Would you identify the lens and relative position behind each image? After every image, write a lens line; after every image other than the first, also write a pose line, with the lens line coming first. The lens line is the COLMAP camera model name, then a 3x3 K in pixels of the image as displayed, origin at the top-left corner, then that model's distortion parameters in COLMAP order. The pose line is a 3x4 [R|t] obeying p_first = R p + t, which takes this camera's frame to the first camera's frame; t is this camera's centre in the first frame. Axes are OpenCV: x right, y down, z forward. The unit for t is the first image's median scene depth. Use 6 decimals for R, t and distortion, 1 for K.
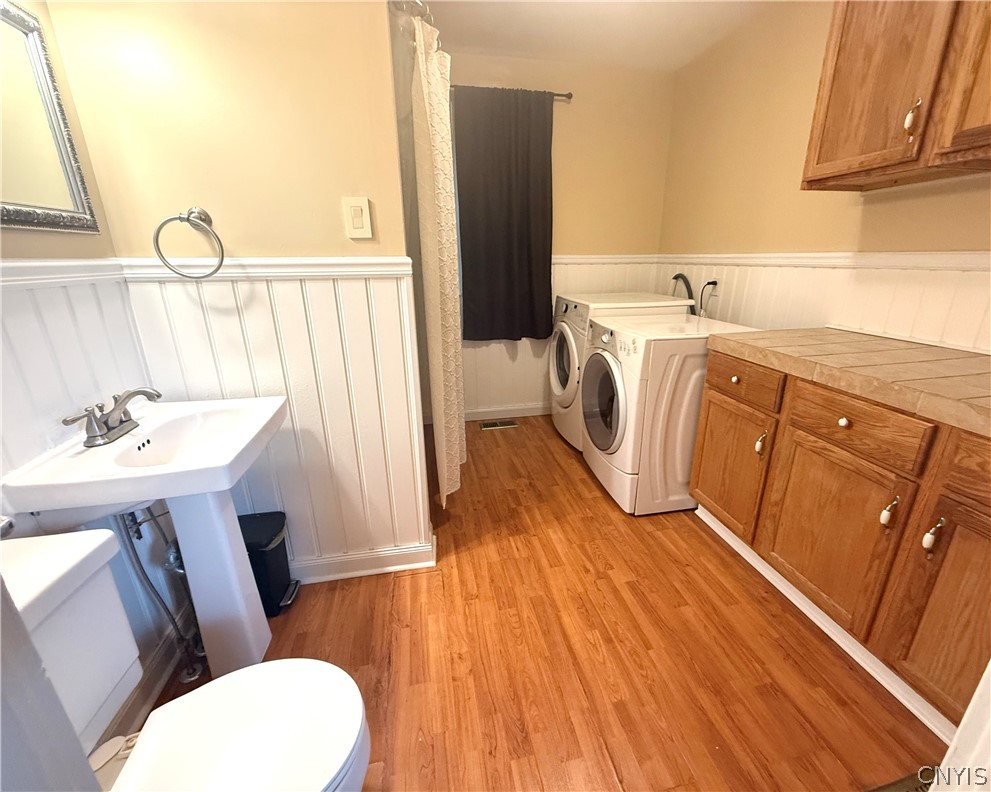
lens RADIAL K [[420.4, 0, 512.6], [0, 420.4, 396.6], [0, 0, 1]] dist [-0.000785, -0.000201]
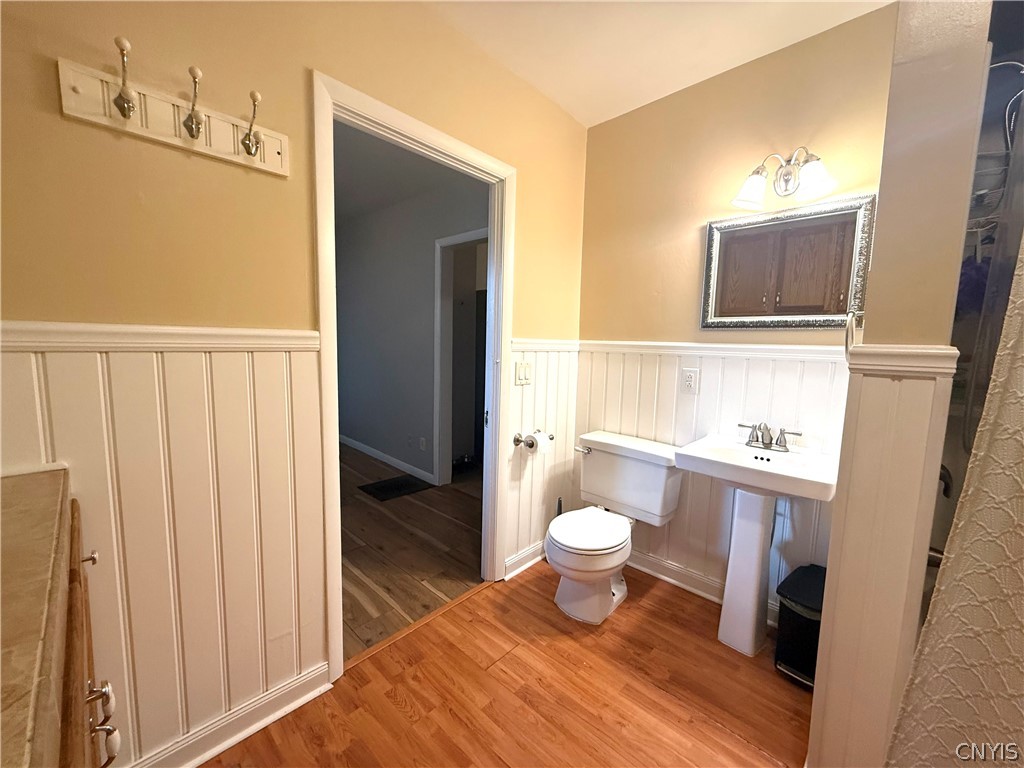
lens RADIAL K [[408.9, 0, 514.1], [0, 408.9, 387.7], [0, 0, 1]] dist [-0.000041, 0.000386]
pose [[-0.826538, 0.046595, -0.560950, 0.571256], [-0.198572, 0.908358, 0.368041, -0.396683], [0.526692, 0.415588, -0.741540, 1.215195]]
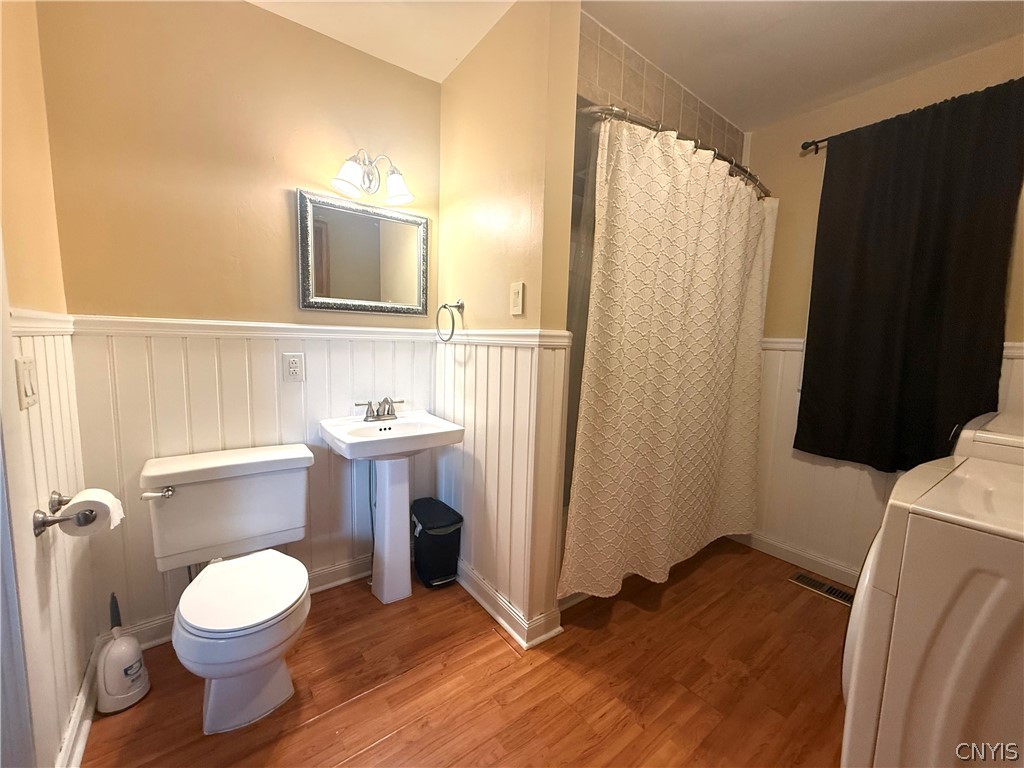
lens RADIAL K [[408.9, 0, 513.8], [0, 408.9, 384.2], [0, 0, 1]] dist [-0.000041, 0.000386]
pose [[0.418775, 0.117946, -0.900398, 0.684482], [-0.316123, 0.948445, -0.022788, -0.153425], [0.851290, 0.294179, 0.434470, 0.524436]]
